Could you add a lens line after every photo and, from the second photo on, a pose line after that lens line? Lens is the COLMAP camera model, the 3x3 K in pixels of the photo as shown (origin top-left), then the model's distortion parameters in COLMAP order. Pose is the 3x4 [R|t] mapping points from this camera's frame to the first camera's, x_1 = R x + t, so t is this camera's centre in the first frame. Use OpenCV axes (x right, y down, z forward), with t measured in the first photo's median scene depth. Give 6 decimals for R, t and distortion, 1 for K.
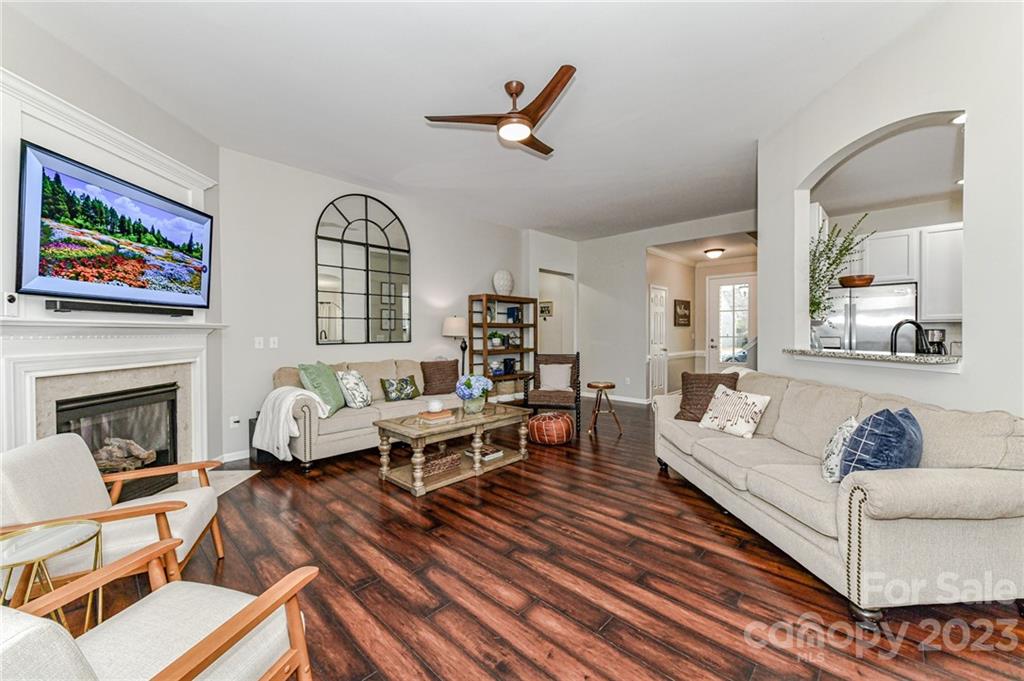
lens RADIAL K [[401.5, 0, 509.2], [0, 401.5, 335.2], [0, 0, 1]] dist [0.004235, -0.001800]
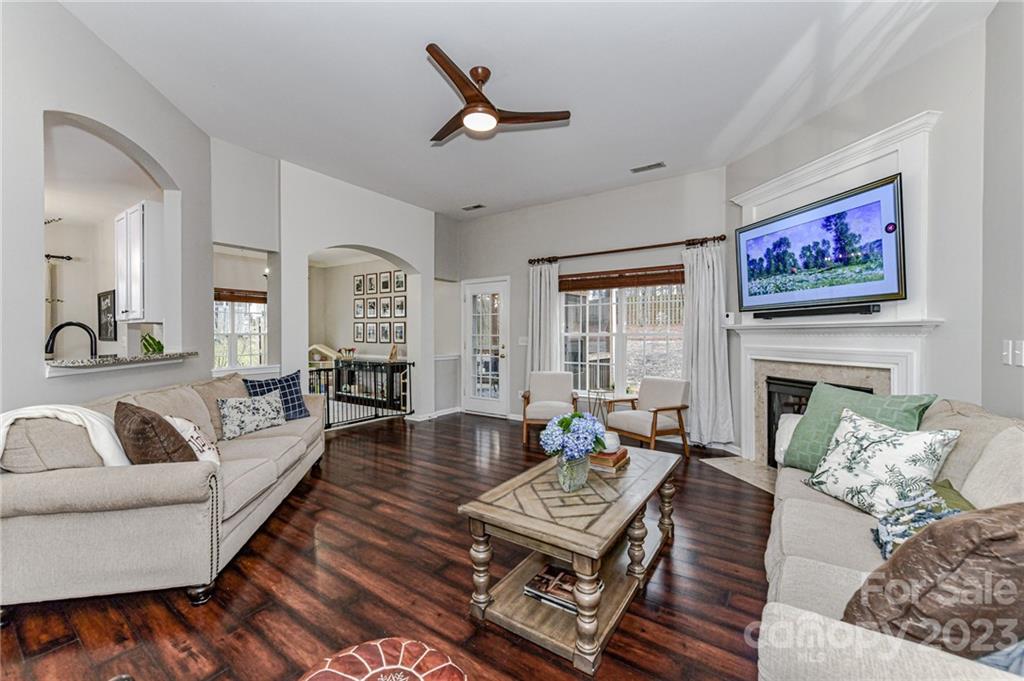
lens RADIAL K [[401.5, 0, 510.4], [0, 401.5, 334.7], [0, 0, 1]] dist [0.004235, -0.001800]
pose [[-0.985540, 0.004709, -0.169377, 0.094013], [0.003394, 0.999962, 0.008054, -0.010044], [0.169409, 0.007363, -0.985518, 1.718276]]
